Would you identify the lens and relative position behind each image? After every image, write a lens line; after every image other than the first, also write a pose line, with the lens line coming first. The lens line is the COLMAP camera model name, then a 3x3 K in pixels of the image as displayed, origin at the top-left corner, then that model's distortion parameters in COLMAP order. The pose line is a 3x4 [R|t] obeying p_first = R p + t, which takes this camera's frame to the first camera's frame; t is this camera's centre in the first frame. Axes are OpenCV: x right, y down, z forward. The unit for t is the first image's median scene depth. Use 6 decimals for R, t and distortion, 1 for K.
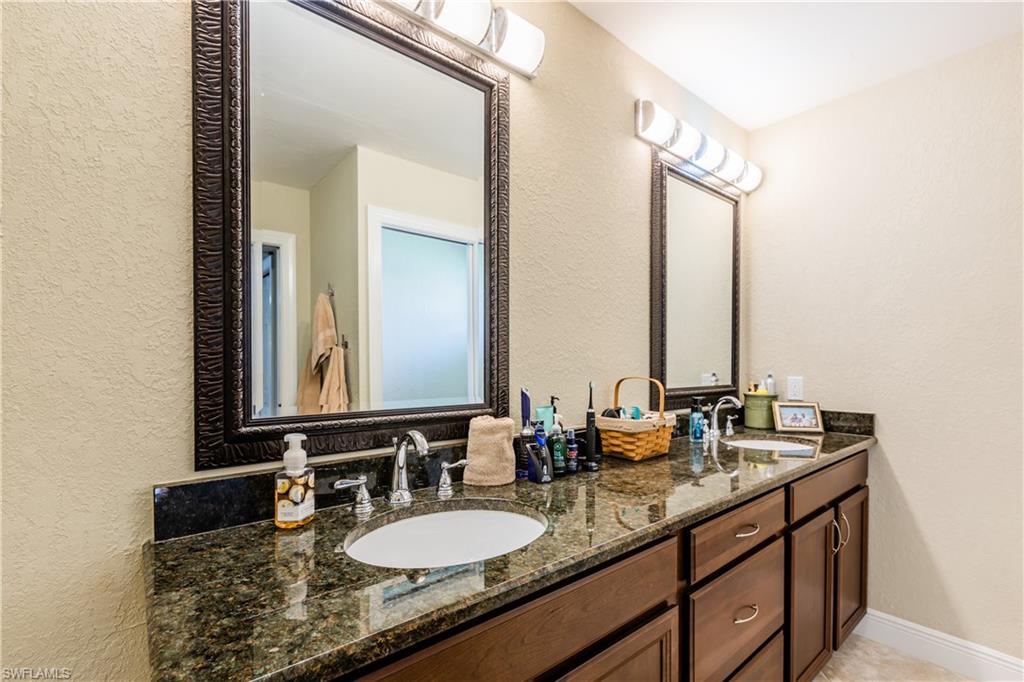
lens RADIAL K [[469.5, 0, 513.8], [0, 469.5, 360.1], [0, 0, 1]] dist [0.000070, -0.000022]
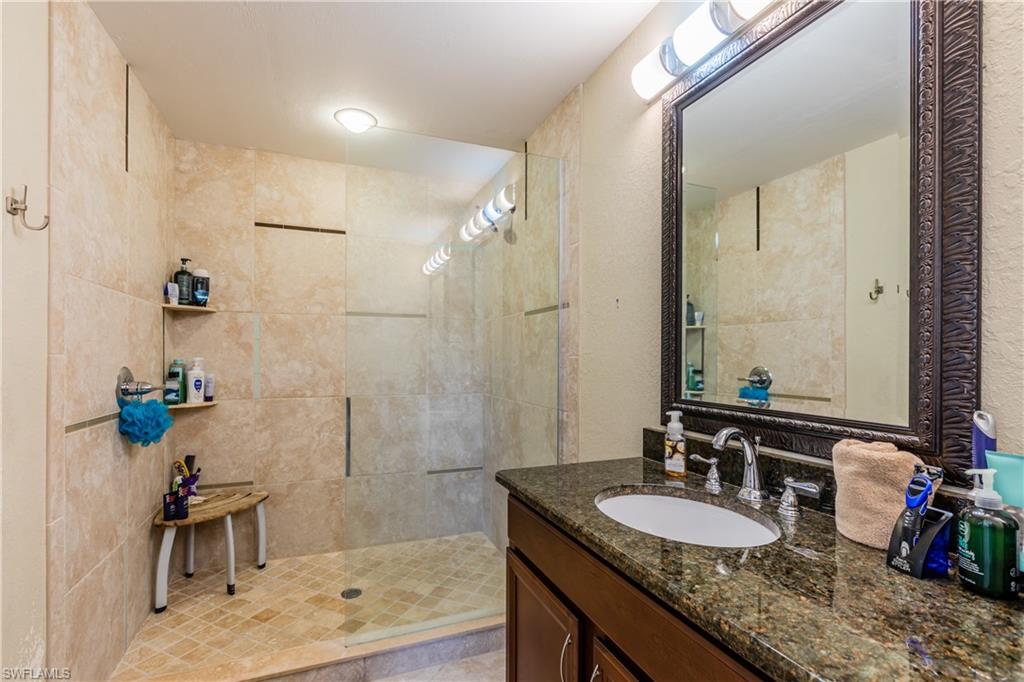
lens RADIAL K [[469.5, 0, 513.8], [0, 469.5, 360.1], [0, 0, 1]] dist [0.000070, -0.000022]
pose [[-0.301822, -0.007383, -0.953336, 0.939427], [-0.022287, 0.999751, -0.000687, 0.015721], [0.953104, 0.021040, -0.301912, 0.872351]]
